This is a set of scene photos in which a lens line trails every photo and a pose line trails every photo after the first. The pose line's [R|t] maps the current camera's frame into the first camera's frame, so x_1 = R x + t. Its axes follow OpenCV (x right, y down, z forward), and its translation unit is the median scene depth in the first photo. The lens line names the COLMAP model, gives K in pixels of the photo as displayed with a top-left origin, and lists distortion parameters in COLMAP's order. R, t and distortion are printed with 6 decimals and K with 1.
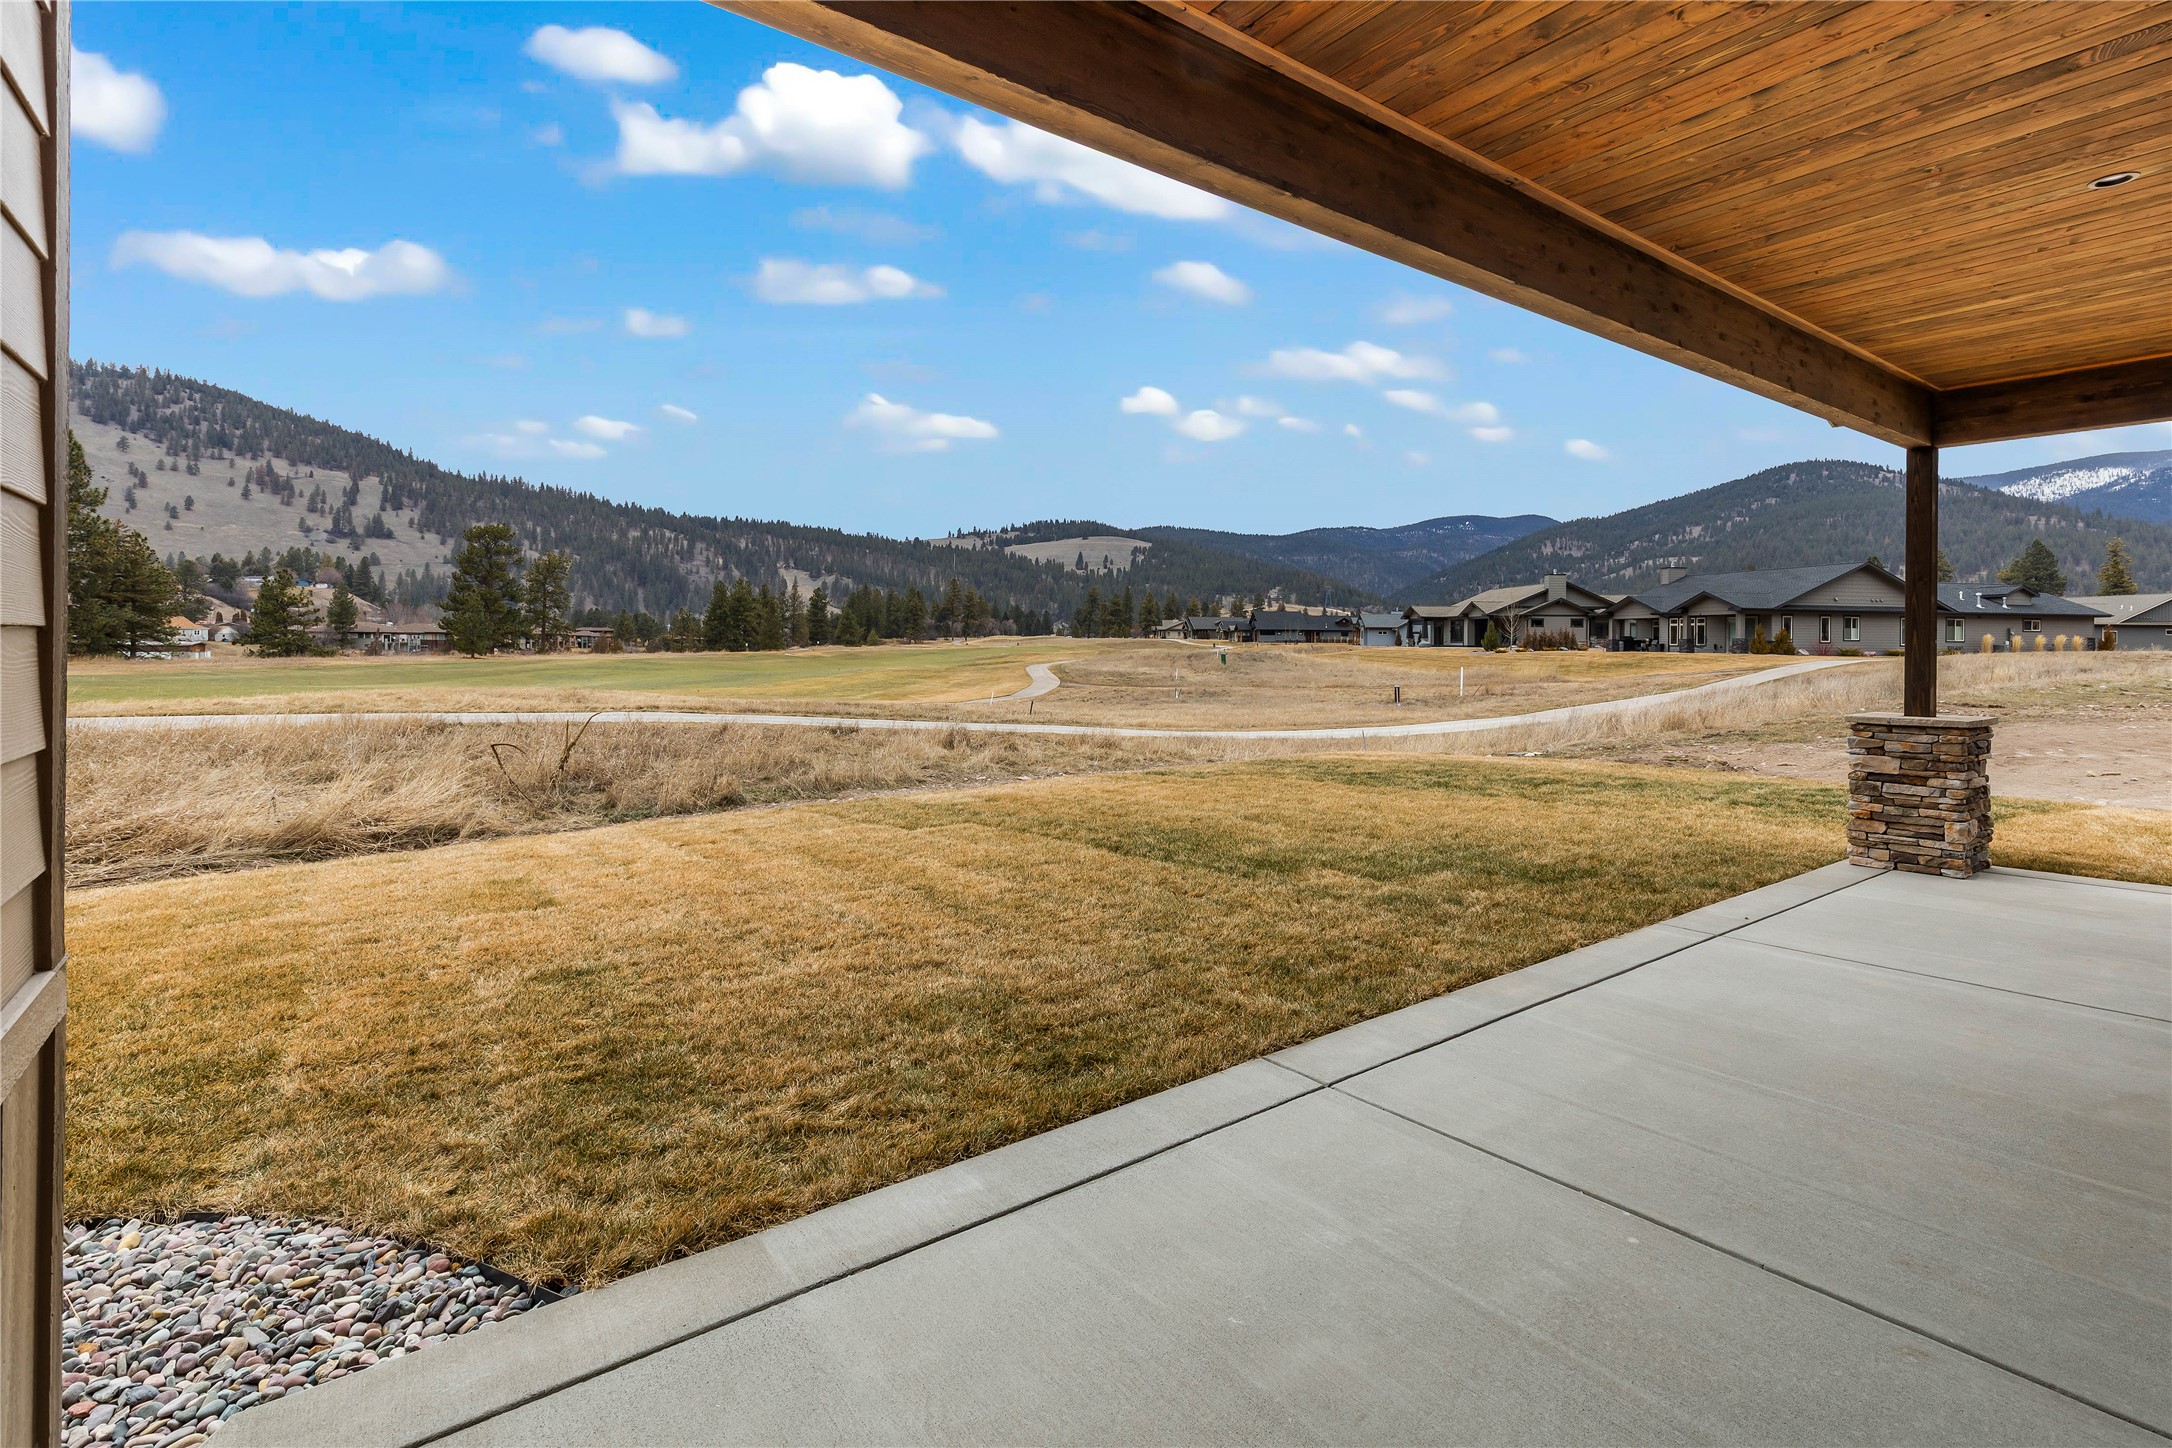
lens RADIAL K [[1008.6, 0, 1093.3], [0, 1008.6, 650.2], [0, 0, 1]] dist [0.014970, 0.000422]
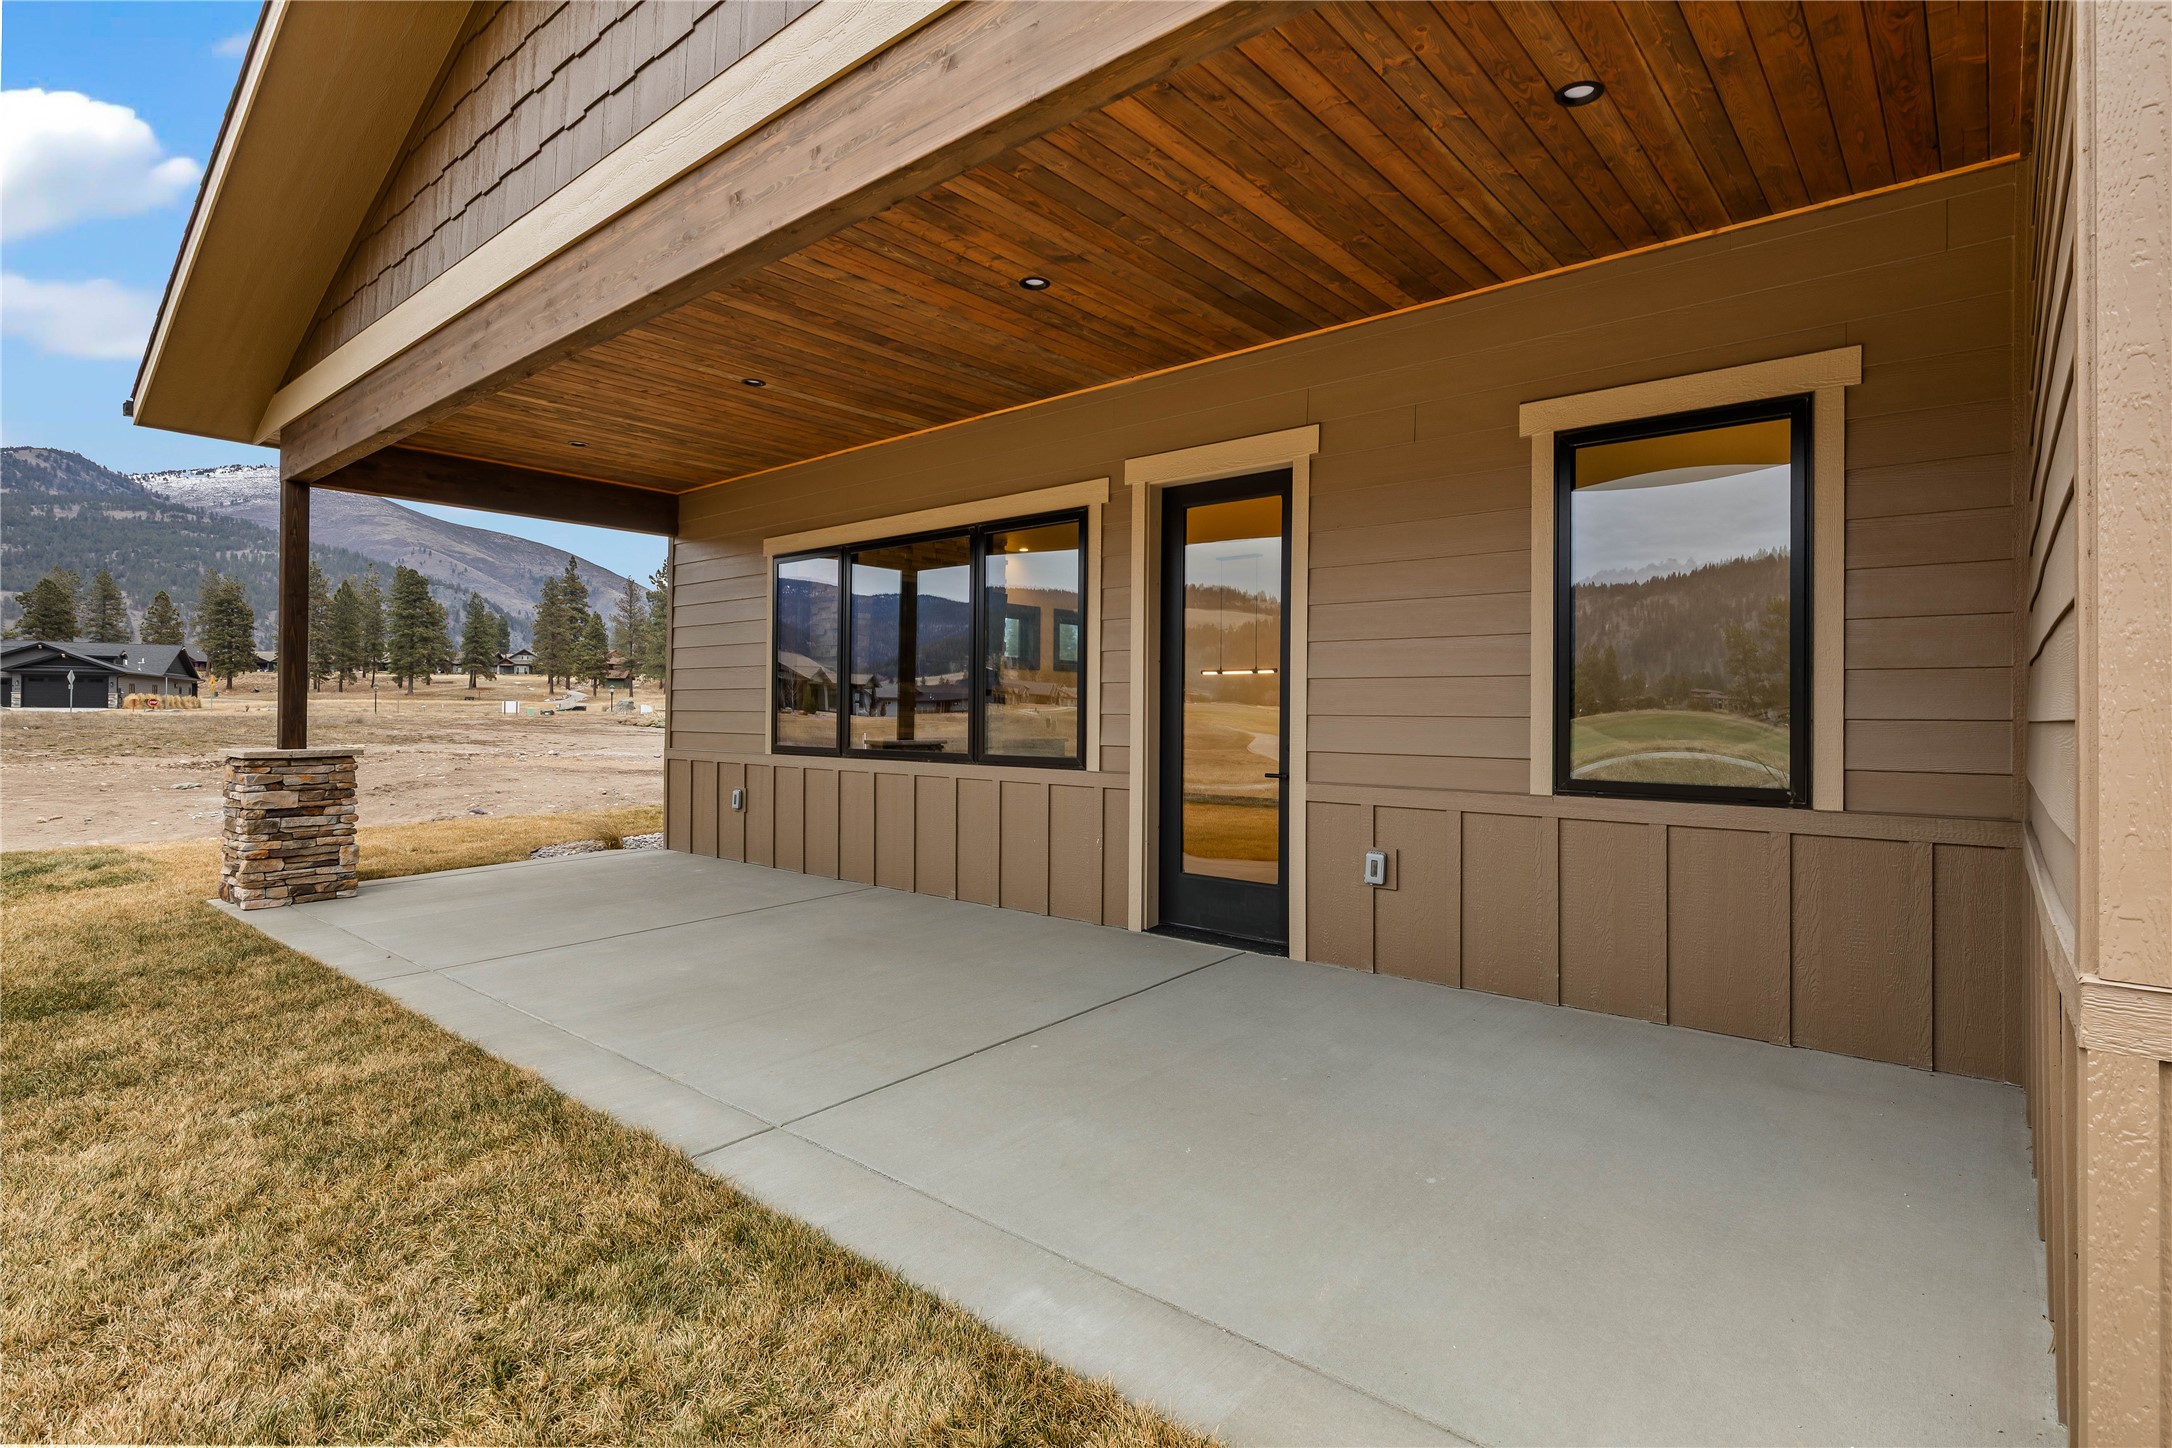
lens RADIAL K [[1064.4, 0, 1102.4], [0, 1064.4, 708.7], [0, 0, 1]] dist [0.000635, 0.000330]
pose [[-0.228070, -0.004737, 0.973633, -0.401343], [-0.001718, 0.999989, 0.004462, 0.019530], [-0.973643, -0.000655, -0.228075, 0.471594]]
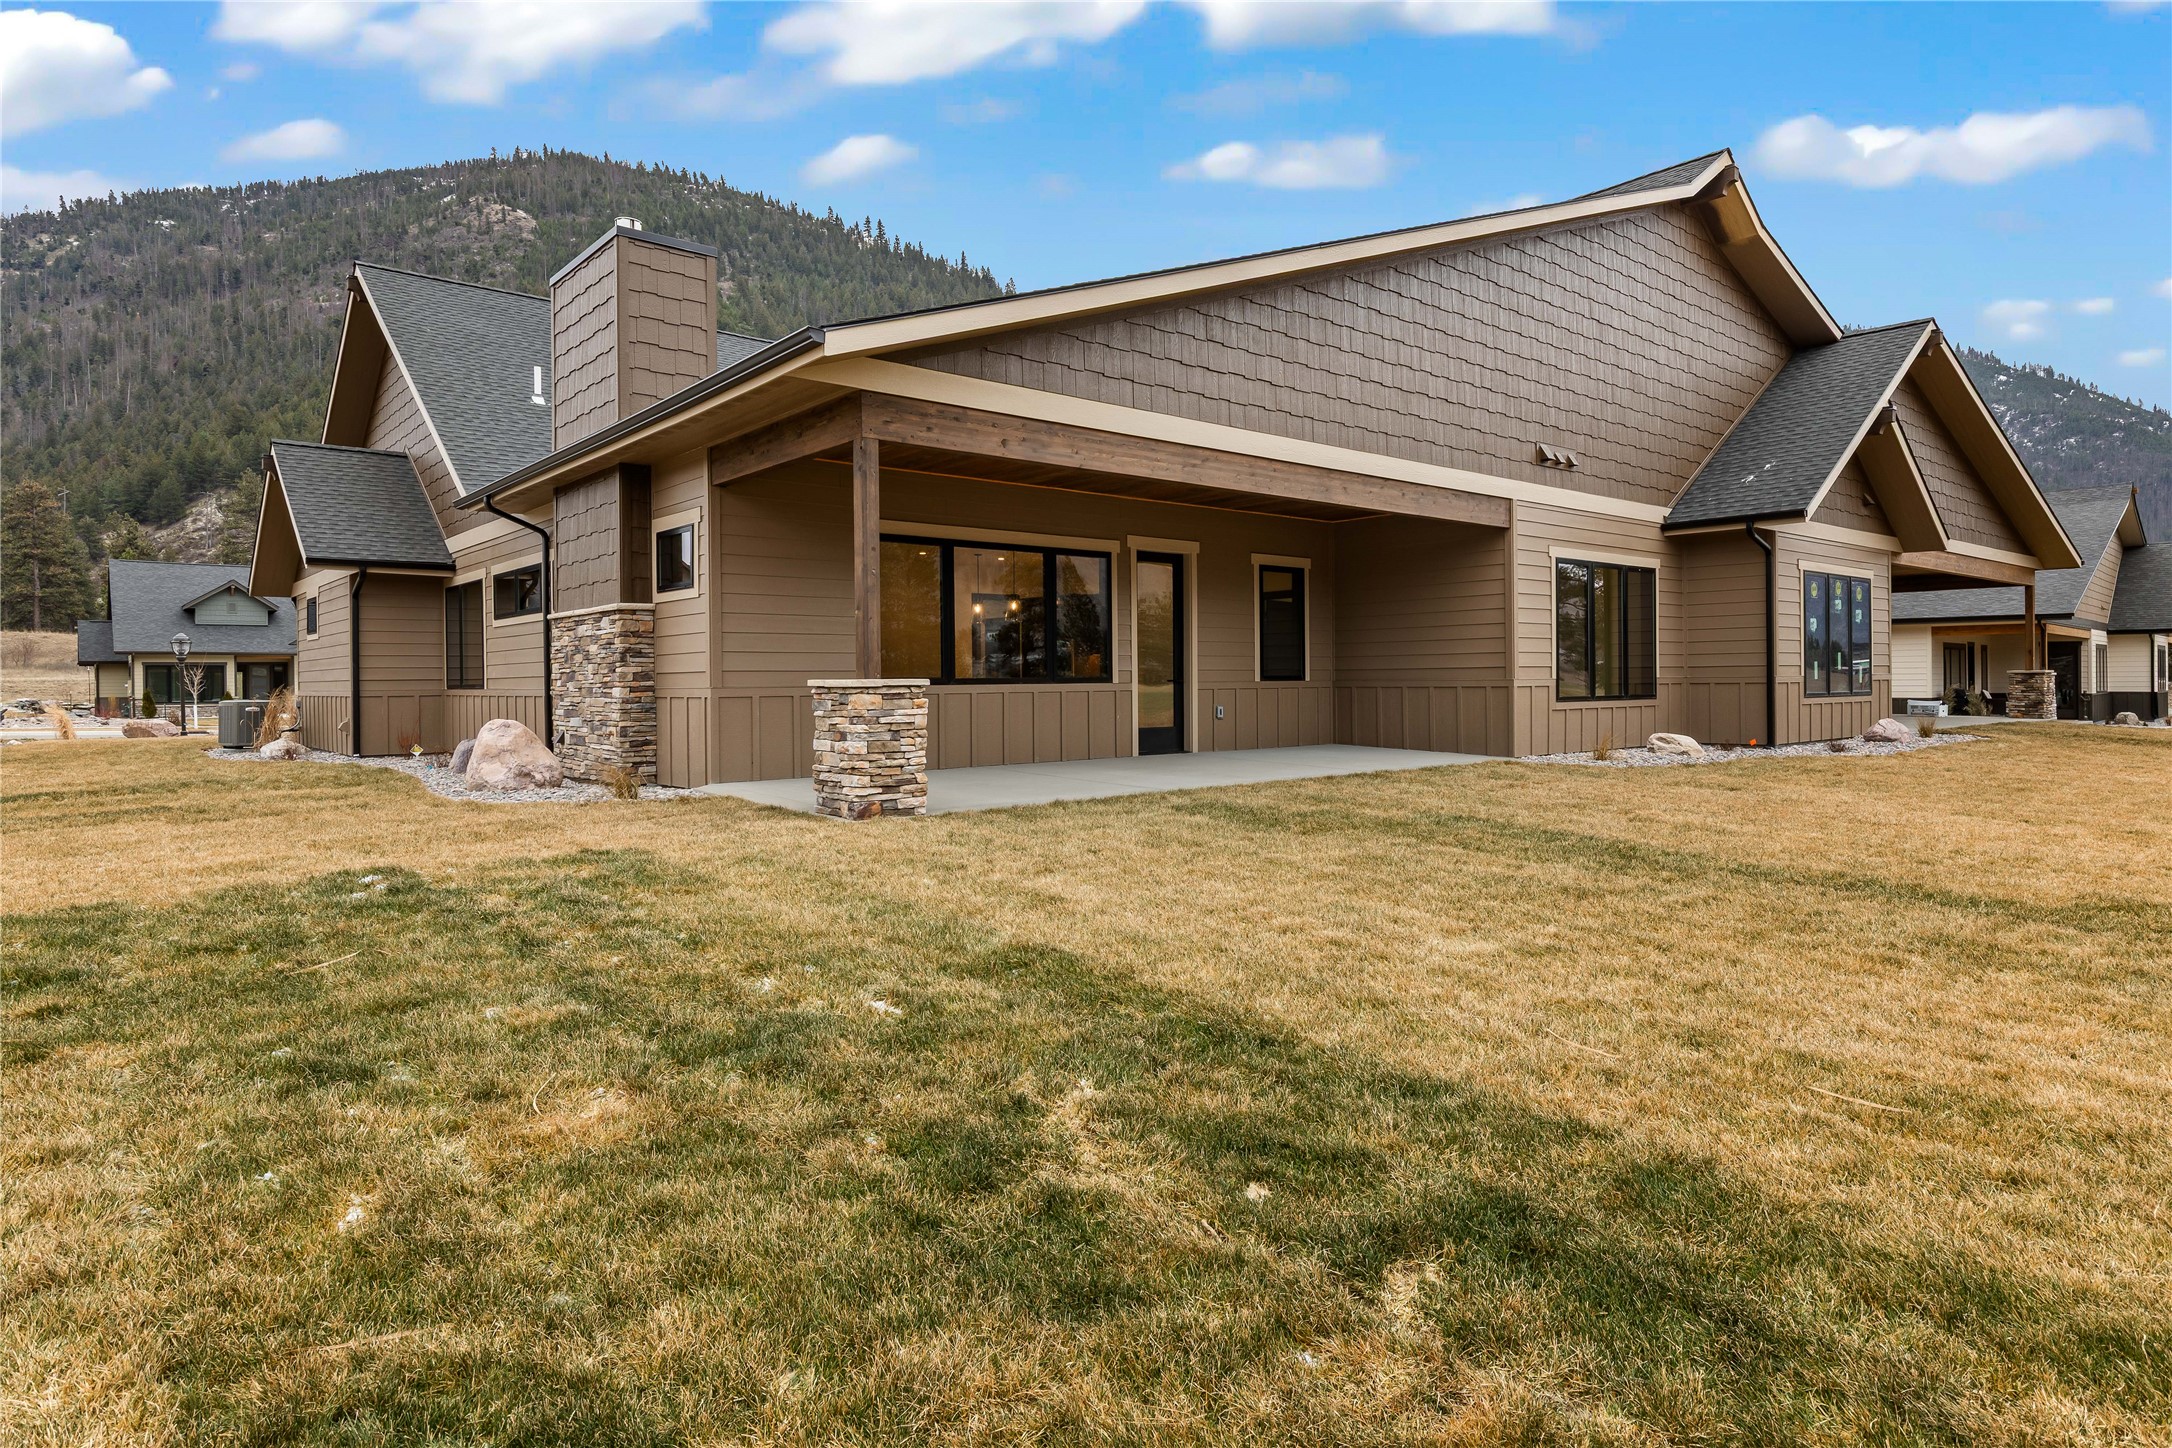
lens RADIAL K [[1222.4, 0, 1110.3], [0, 1222.4, 681.7], [0, 0, 1]] dist [-0.003307, -0.000195]
pose [[-0.997357, 0.002377, -0.072613, 0.659841], [0.001760, 0.999962, 0.008566, 0.056621], [0.072630, 0.008415, -0.997323, 2.420053]]
